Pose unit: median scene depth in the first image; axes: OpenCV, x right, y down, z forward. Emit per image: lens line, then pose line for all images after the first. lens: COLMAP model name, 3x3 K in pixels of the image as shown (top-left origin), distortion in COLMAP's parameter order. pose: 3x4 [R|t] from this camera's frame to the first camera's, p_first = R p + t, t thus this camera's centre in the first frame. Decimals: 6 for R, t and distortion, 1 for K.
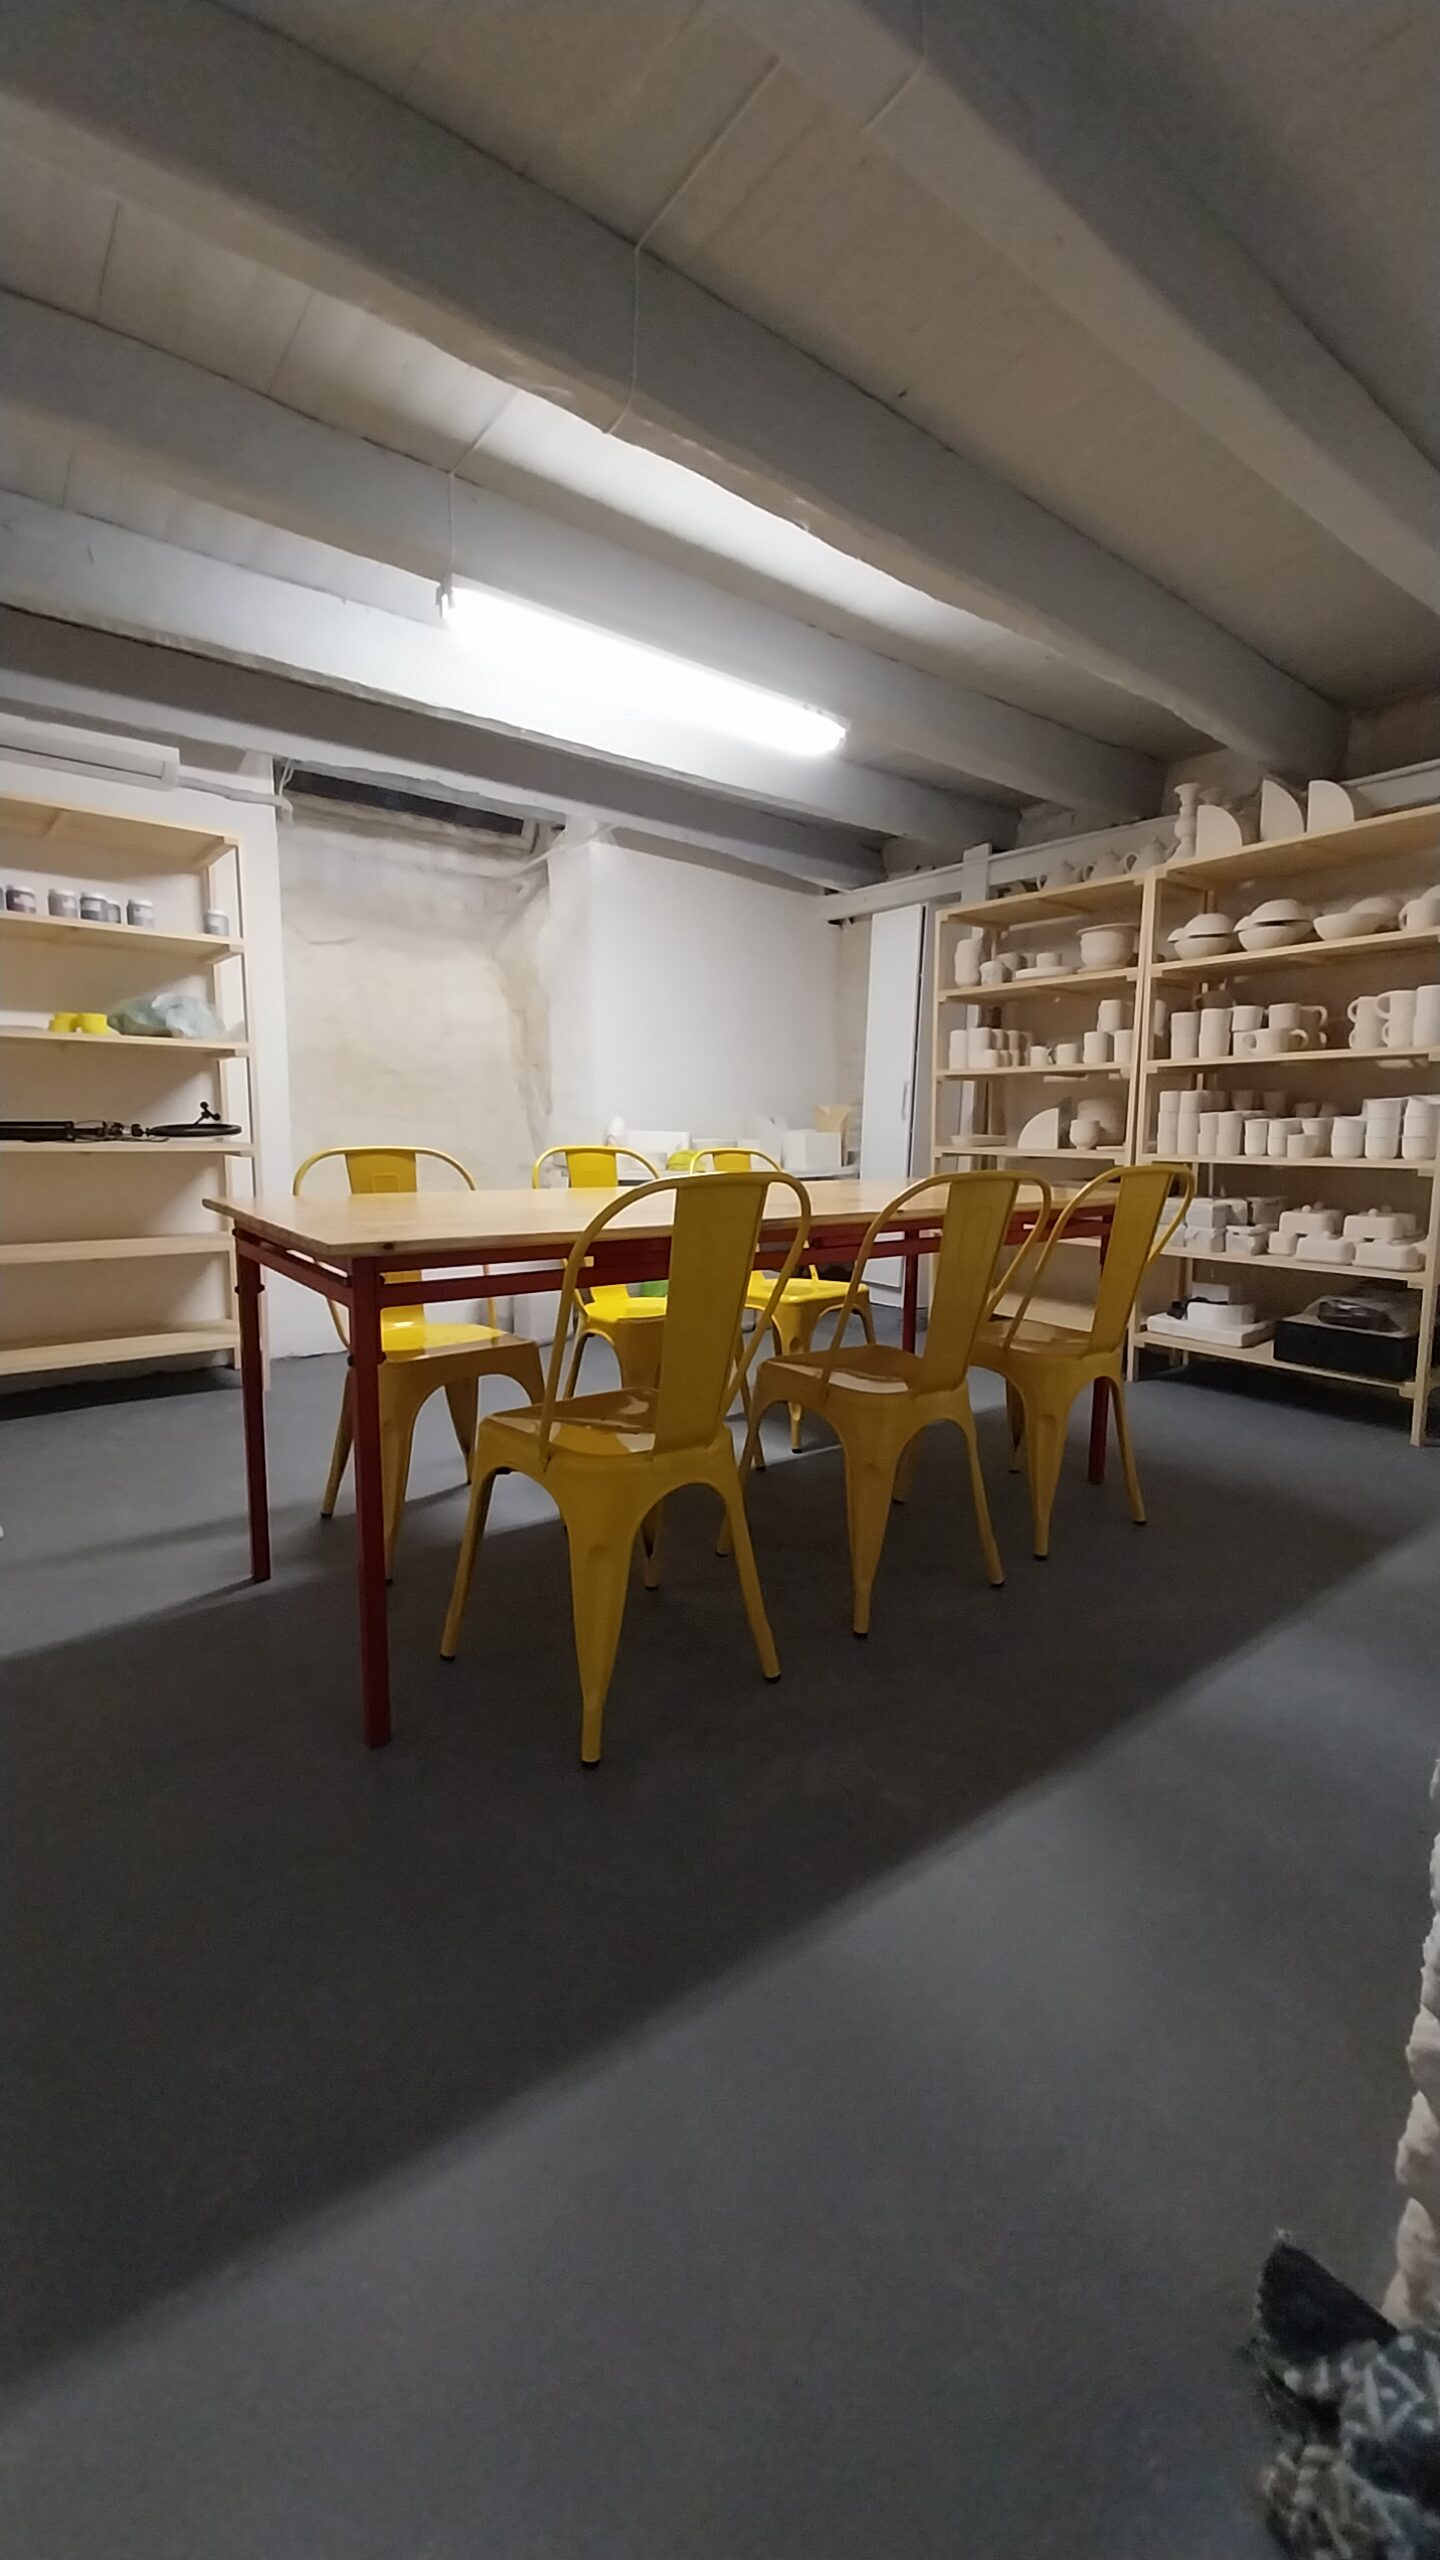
lens RADIAL K [[1026.3, 0, 720.0], [0, 1026.3, 1280.0], [0, 0, 1]] dist [0.030268, -0.020318]
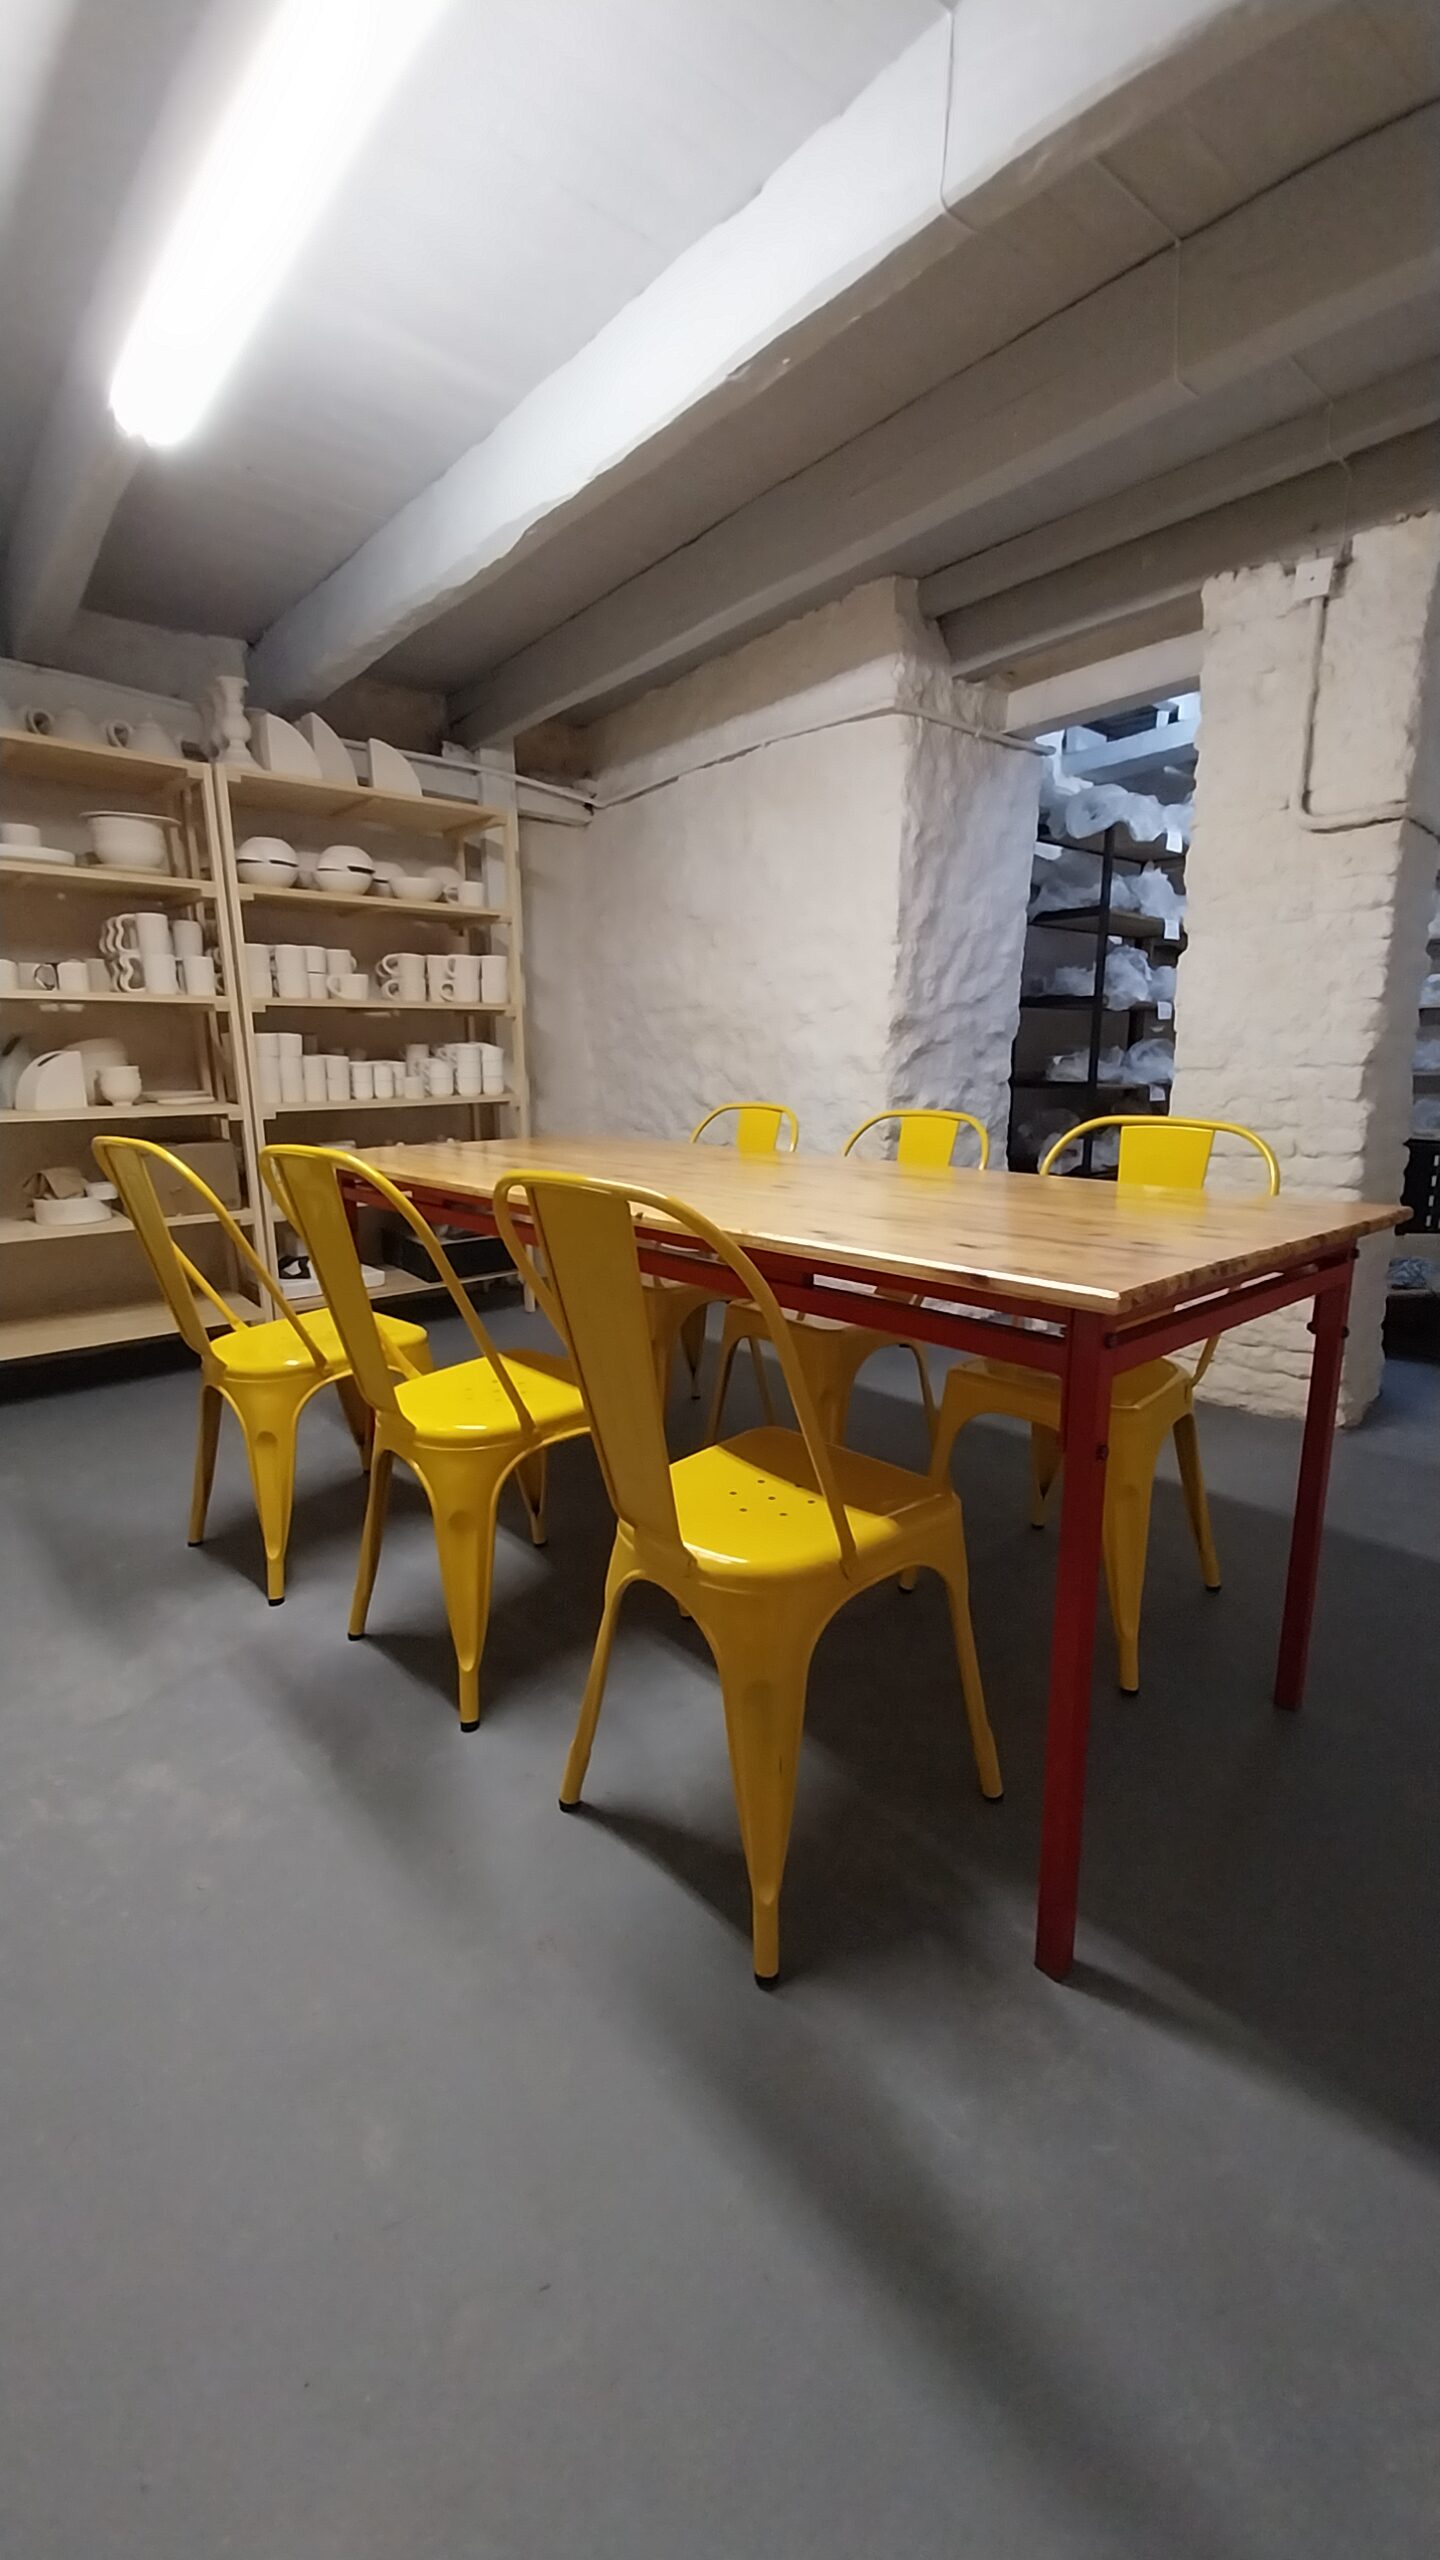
lens RADIAL K [[1026.3, 0, 720.0], [0, 1026.3, 1280.0], [0, 0, 1]] dist [0.030268, -0.020318]
pose [[-0.052820, -0.217722, 0.974580, -0.541143], [0.155616, 0.962226, 0.223396, -0.120792], [-0.986405, 0.163460, -0.016943, 0.697275]]
